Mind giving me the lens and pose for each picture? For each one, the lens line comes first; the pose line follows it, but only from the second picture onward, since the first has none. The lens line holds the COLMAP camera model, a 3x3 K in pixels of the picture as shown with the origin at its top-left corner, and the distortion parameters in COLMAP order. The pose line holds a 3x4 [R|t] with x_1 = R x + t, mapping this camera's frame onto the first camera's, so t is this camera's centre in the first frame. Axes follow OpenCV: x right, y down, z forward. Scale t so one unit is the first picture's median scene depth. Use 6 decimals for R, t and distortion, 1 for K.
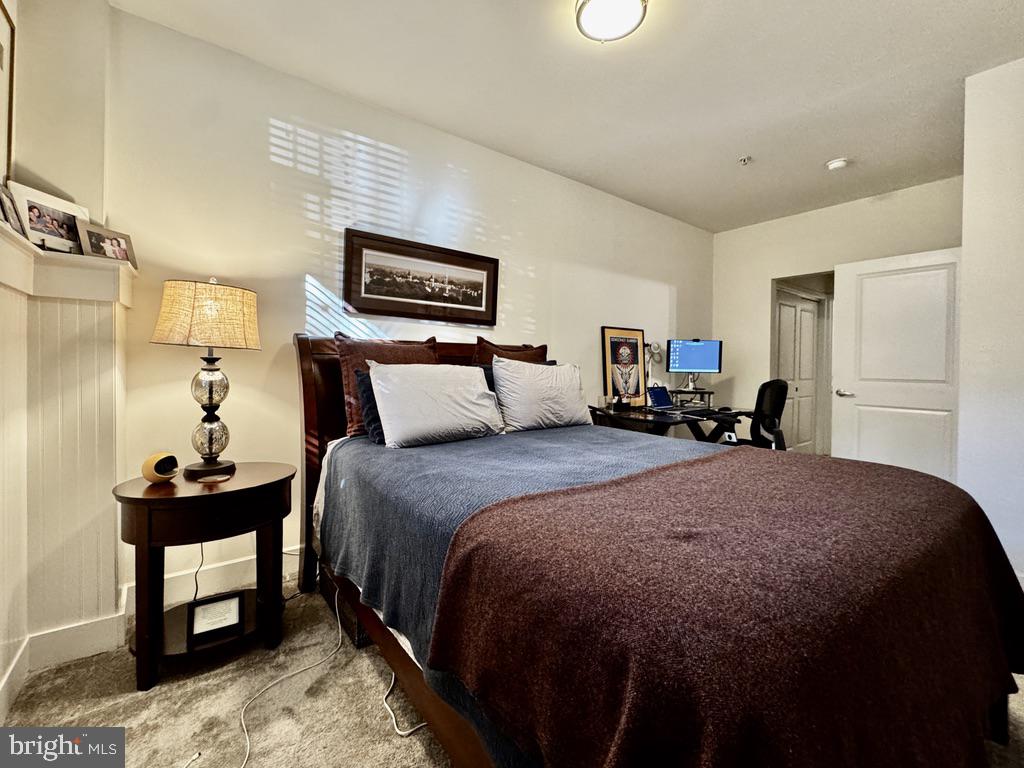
lens RADIAL K [[426.6, 0, 509.8], [0, 426.6, 374.0], [0, 0, 1]] dist [-0.001228, -0.000012]
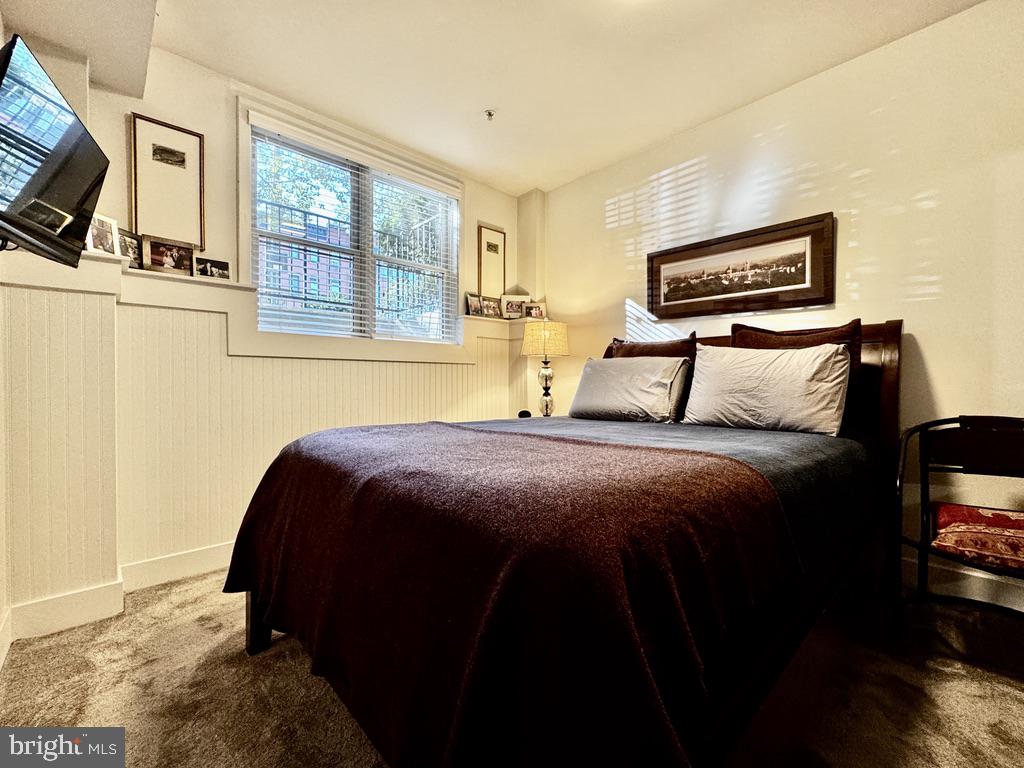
lens RADIAL K [[426.6, 0, 509.4], [0, 426.6, 389.8], [0, 0, 1]] dist [-0.001228, -0.000012]
pose [[0.117312, 0.006848, -0.993072, 0.760762], [-0.016235, 0.999856, 0.004977, 0.052735], [0.992962, 0.015539, 0.117406, 0.425415]]
